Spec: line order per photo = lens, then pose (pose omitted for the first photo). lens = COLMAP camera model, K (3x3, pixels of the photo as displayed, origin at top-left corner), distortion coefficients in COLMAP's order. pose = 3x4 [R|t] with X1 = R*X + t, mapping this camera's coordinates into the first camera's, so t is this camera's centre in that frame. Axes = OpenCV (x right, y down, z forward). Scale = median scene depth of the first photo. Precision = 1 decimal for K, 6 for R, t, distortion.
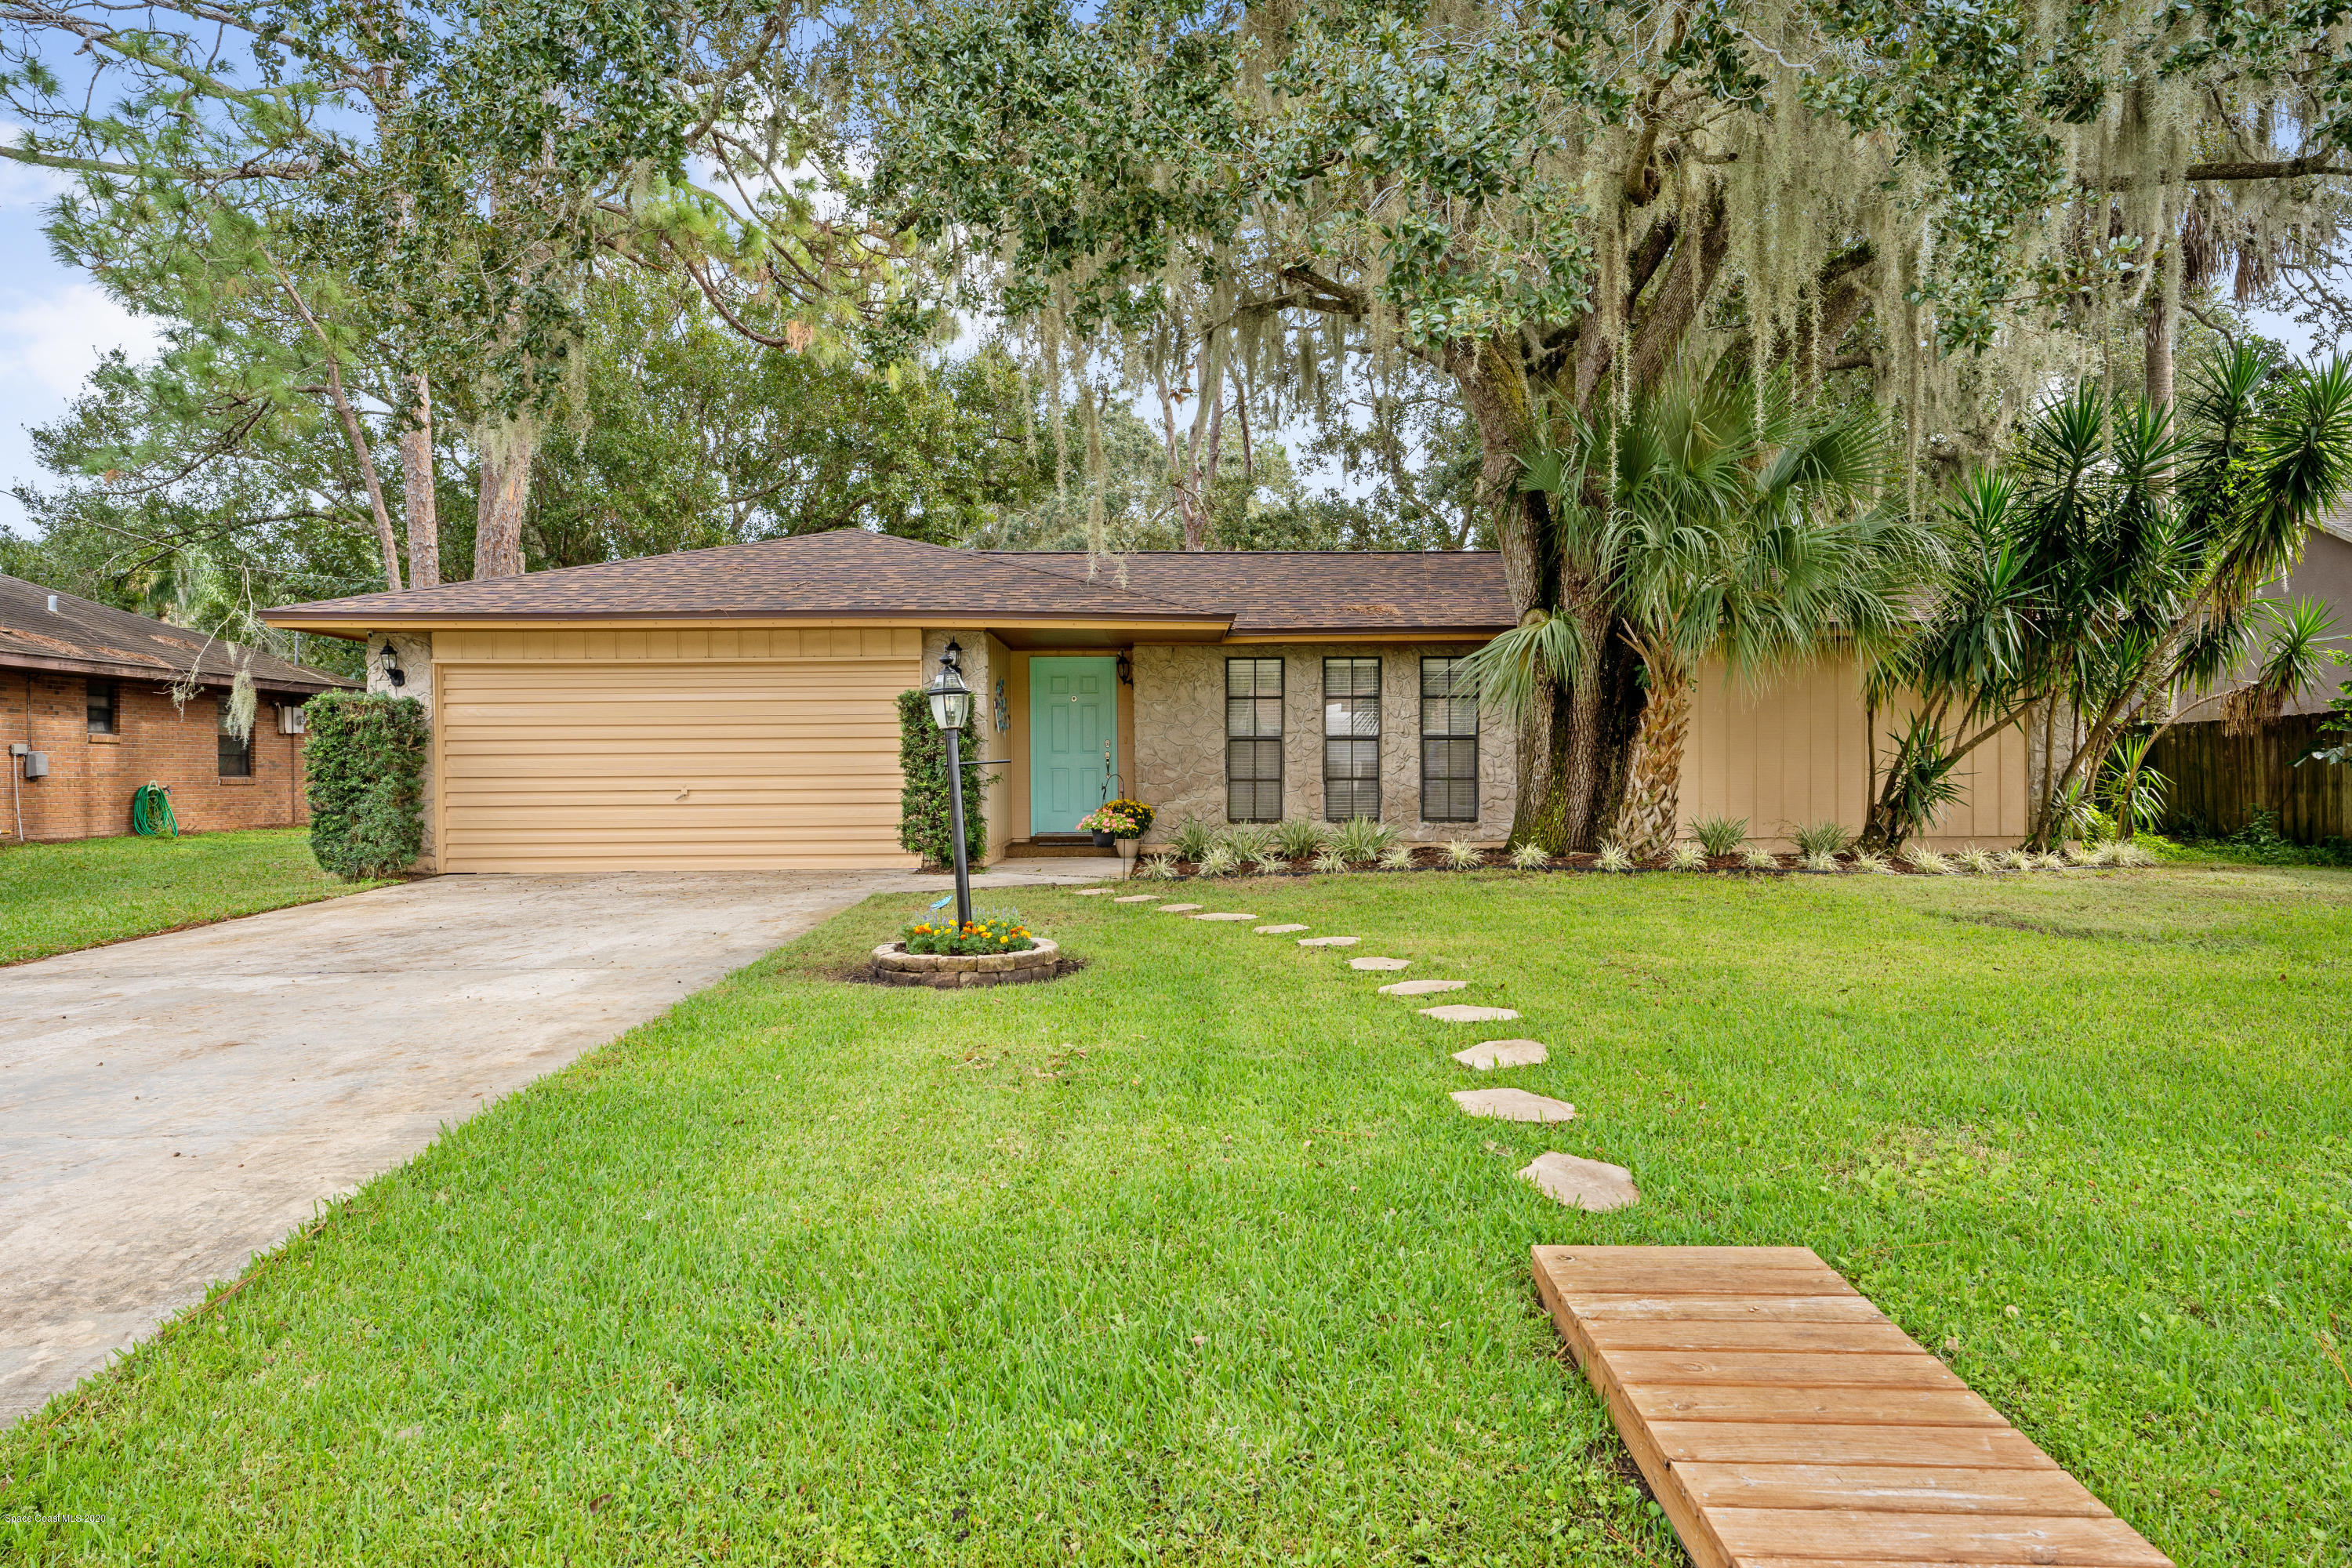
lens RADIAL K [[1479.4, 0, 1170.9], [0, 1479.4, 783.3], [0, 0, 1]] dist [0.014414, -0.001080]
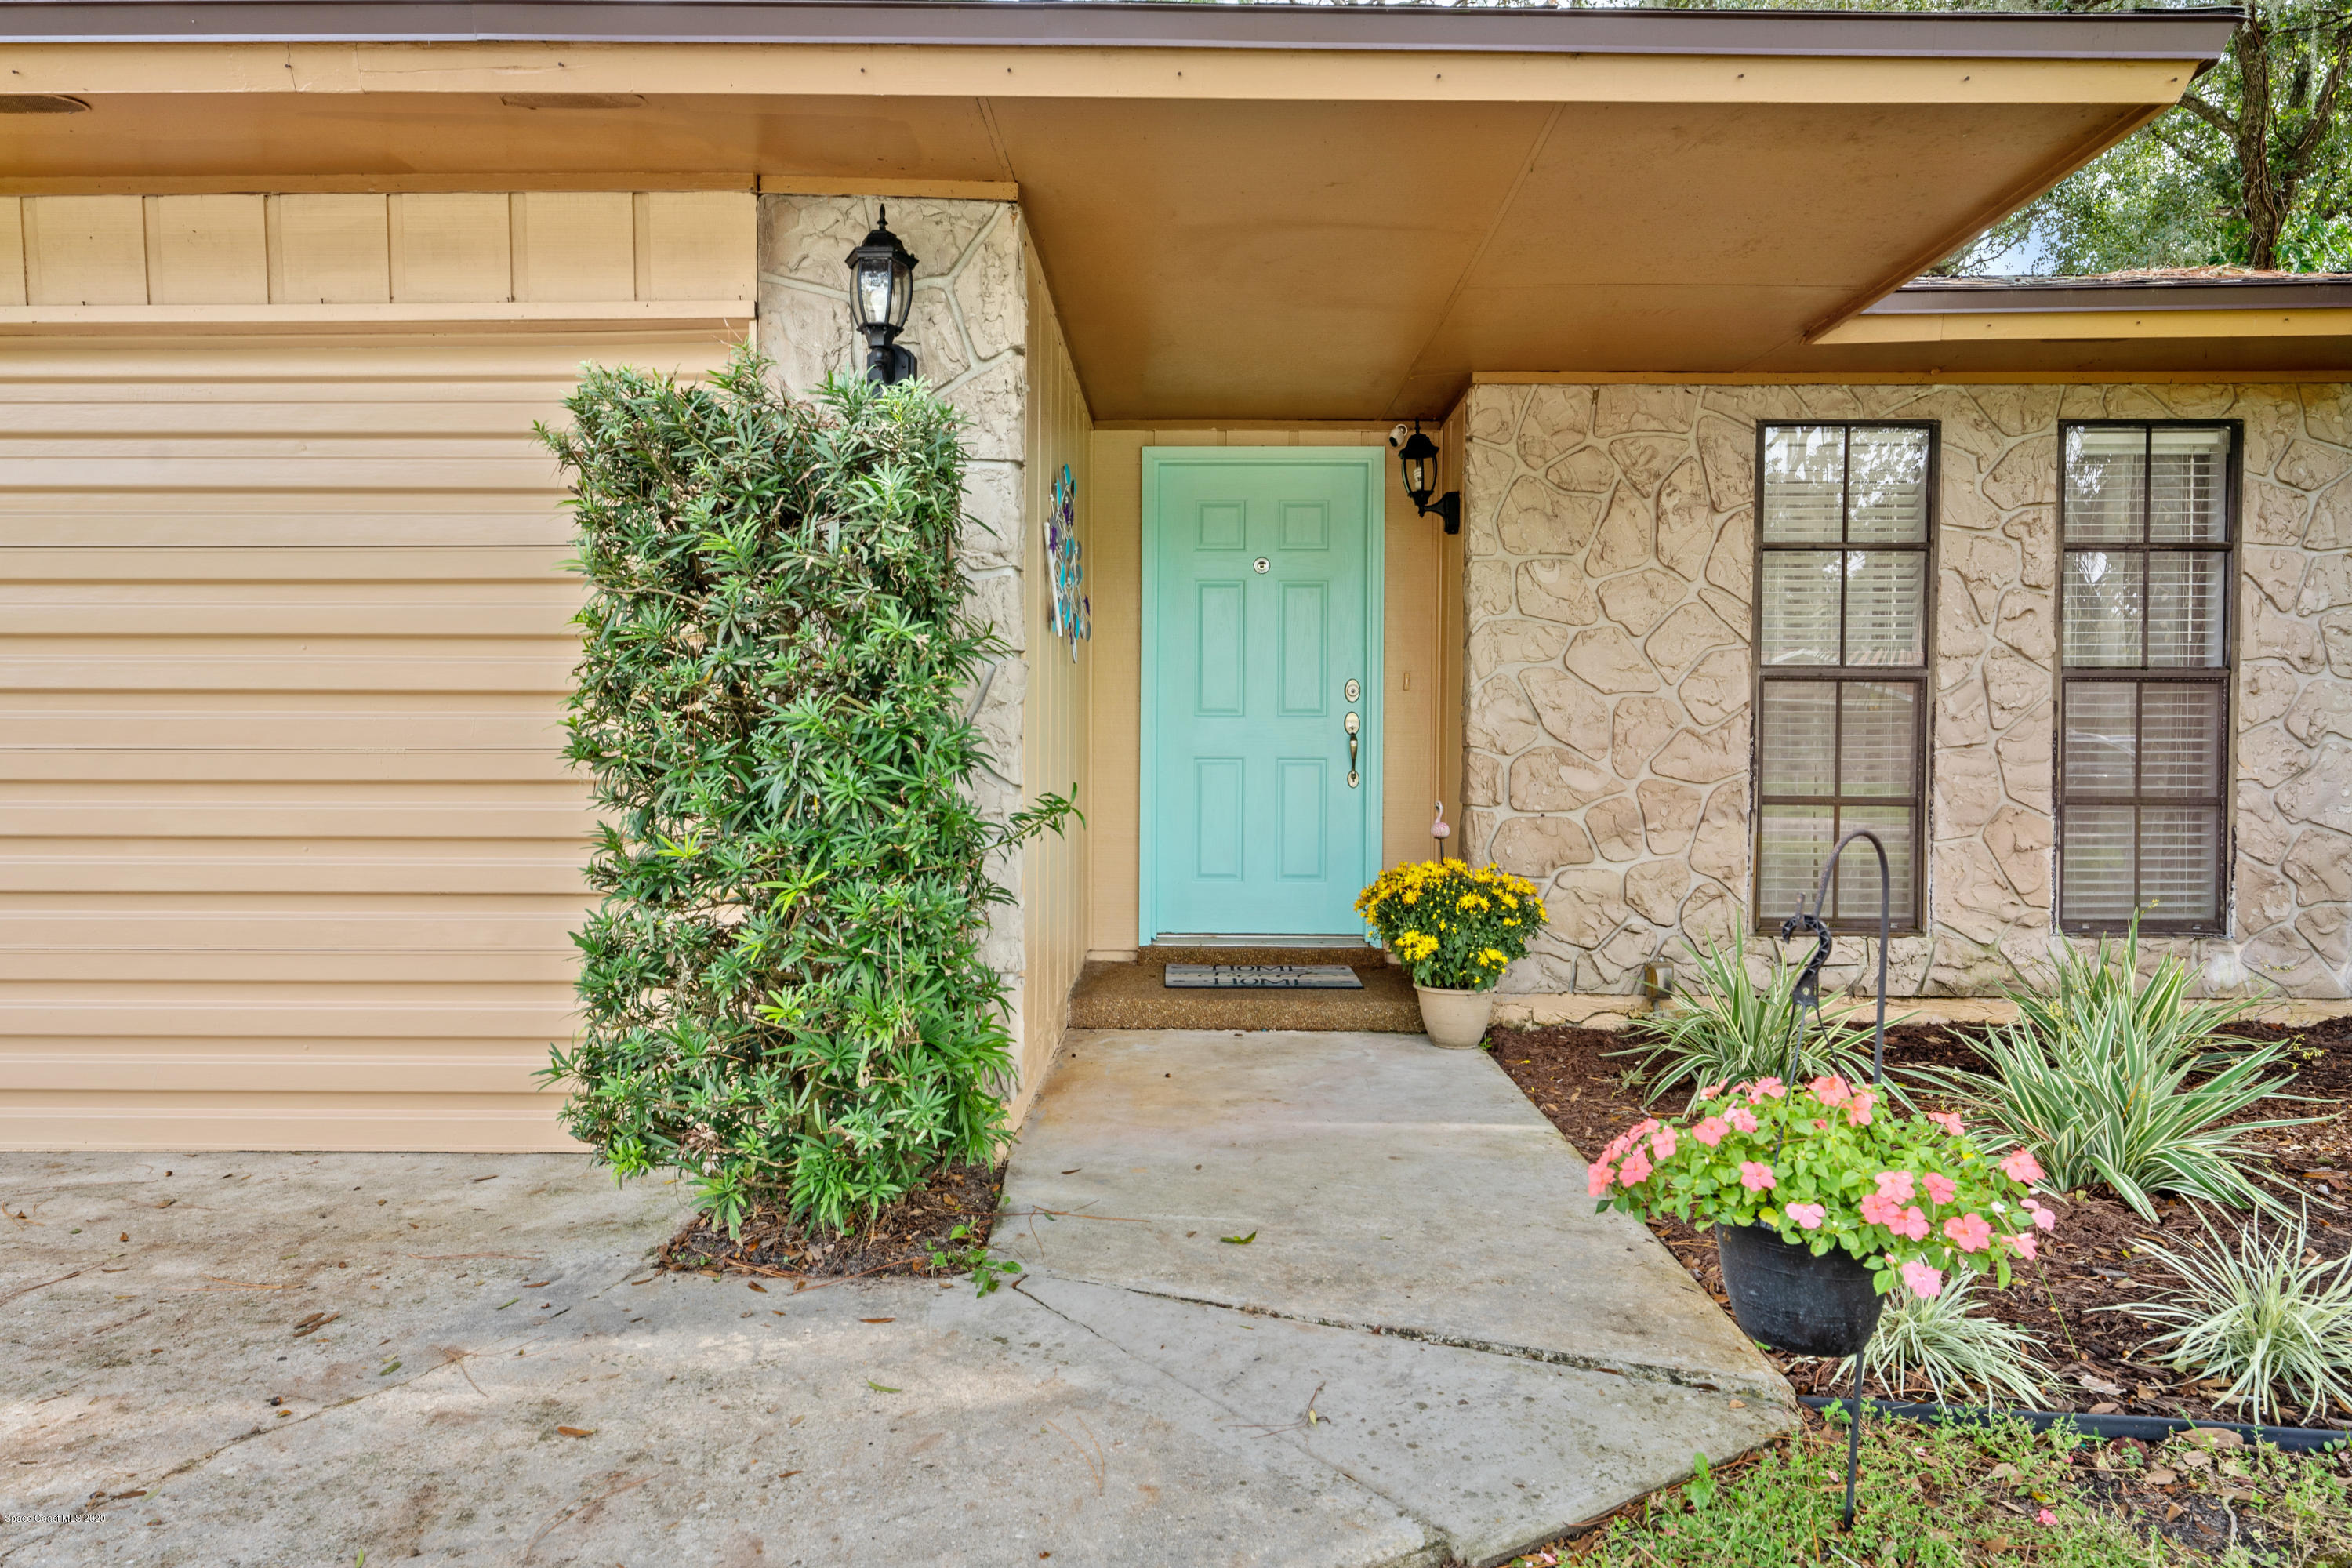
lens RADIAL K [[1399.3, 0, 1168.9], [0, 1399.3, 777.0], [0, 0, 1]] dist [0.005797, 0.000839]
pose [[0.999774, 0.009398, -0.019056, -0.093380], [-0.009170, 0.999886, 0.011977, -0.010851], [0.019166, -0.011799, 0.999747, 0.761648]]
